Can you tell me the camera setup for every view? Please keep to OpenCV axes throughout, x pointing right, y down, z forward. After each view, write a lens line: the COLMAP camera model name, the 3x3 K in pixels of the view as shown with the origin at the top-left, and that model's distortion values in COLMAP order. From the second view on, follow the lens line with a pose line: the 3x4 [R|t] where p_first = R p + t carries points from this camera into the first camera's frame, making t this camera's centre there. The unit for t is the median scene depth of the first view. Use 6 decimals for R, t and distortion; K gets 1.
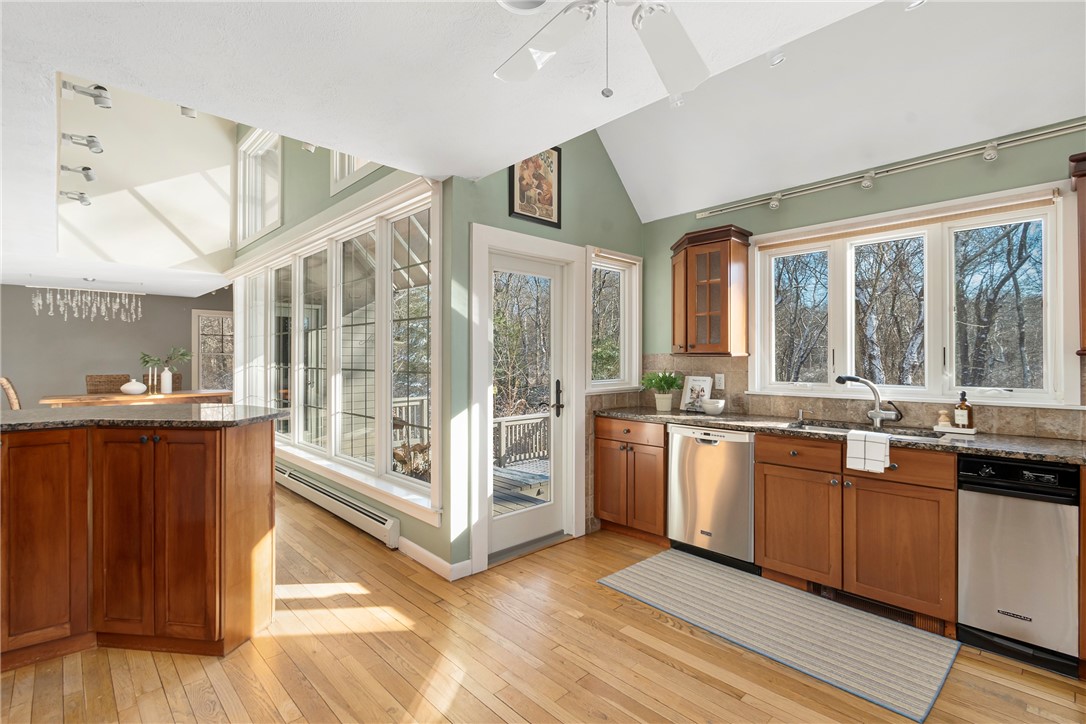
lens RADIAL K [[502.0, 0, 555.5], [0, 502.0, 360.9], [0, 0, 1]] dist [0.002897, -0.000069]
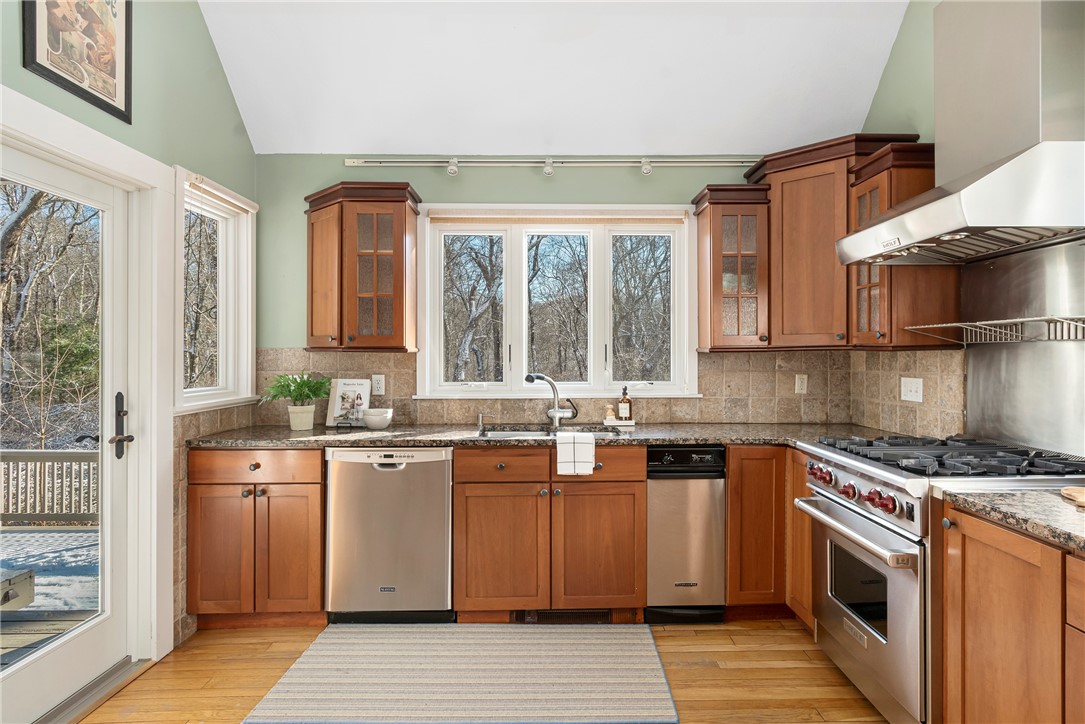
lens RADIAL K [[581.1, 0, 571.3], [0, 581.1, 358.0], [0, 0, 1]] dist [0.006365, -0.000754]
pose [[0.683529, -0.002942, 0.729917, -0.149563], [0.002823, 0.999995, 0.001387, -0.000485], [-0.729917, 0.001113, 0.683534, 0.219978]]
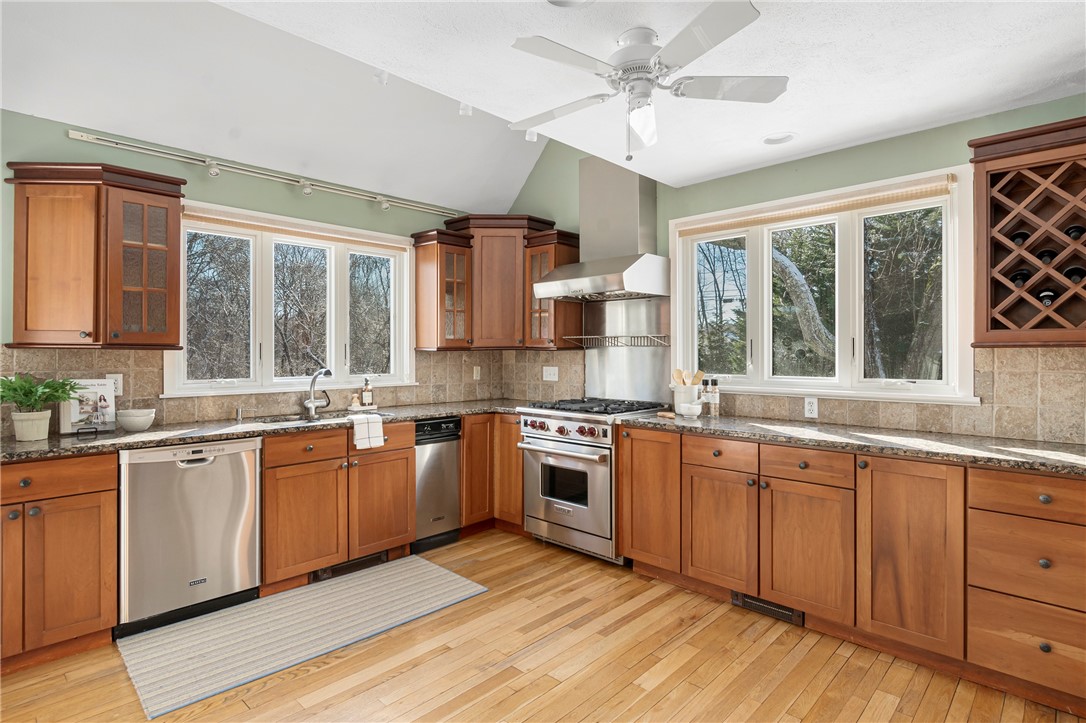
lens RADIAL K [[539.3, 0, 543.8], [0, 539.3, 357.5], [0, 0, 1]] dist [0.003180, 0.000014]
pose [[-0.011866, -0.006677, 0.999907, -0.545850], [0.004801, 0.999966, 0.006734, -0.000059], [-0.999918, 0.004881, -0.011834, 0.505171]]
